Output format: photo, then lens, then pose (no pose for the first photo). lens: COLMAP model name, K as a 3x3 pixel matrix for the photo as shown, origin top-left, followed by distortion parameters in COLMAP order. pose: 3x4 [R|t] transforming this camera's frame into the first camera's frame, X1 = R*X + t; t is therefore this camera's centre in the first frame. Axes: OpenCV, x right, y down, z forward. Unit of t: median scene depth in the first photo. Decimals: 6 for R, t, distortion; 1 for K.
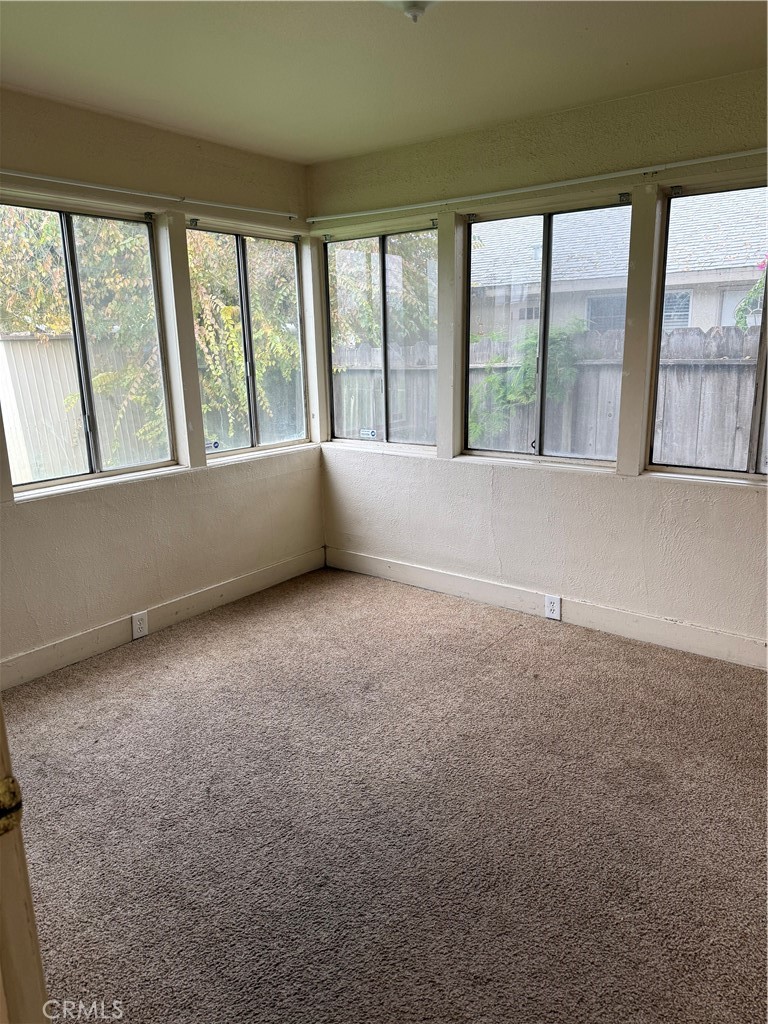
lens RADIAL K [[720.3, 0, 384.0], [0, 720.3, 512.0], [0, 0, 1]] dist [0.100438, -0.136458]
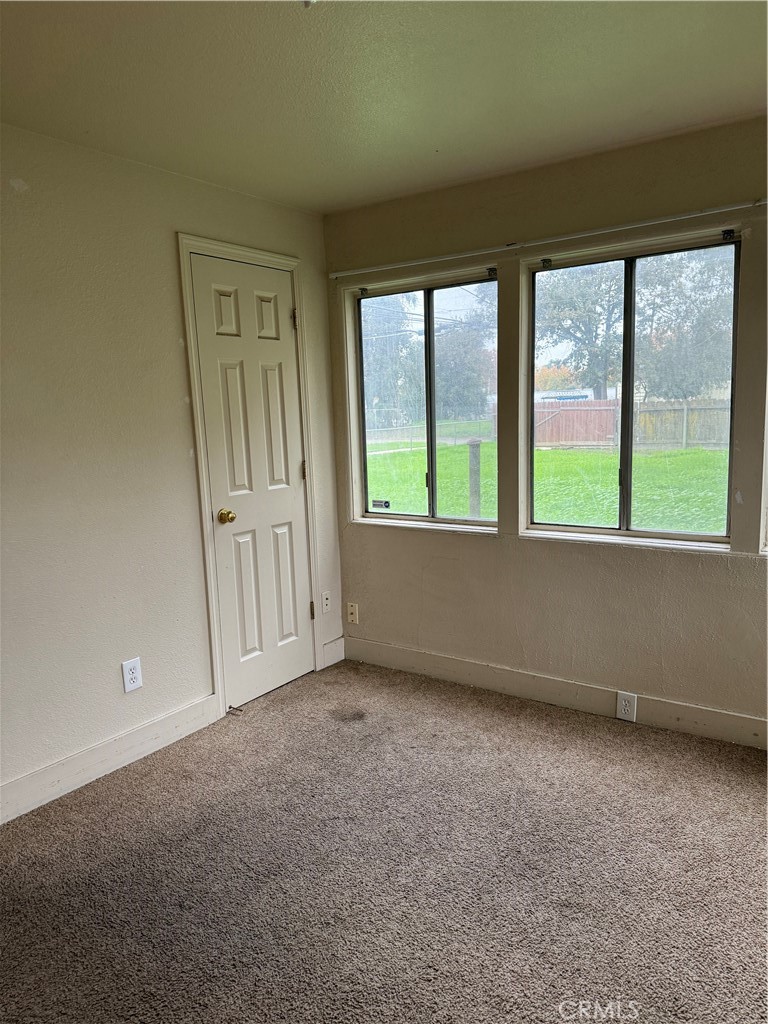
lens RADIAL K [[720.3, 0, 384.0], [0, 720.3, 512.0], [0, 0, 1]] dist [0.100438, -0.136458]
pose [[0.031450, 0.165198, -0.985759, 0.549749], [-0.194699, 0.968367, 0.156072, -0.173330], [0.980359, 0.187018, 0.062619, 0.684754]]
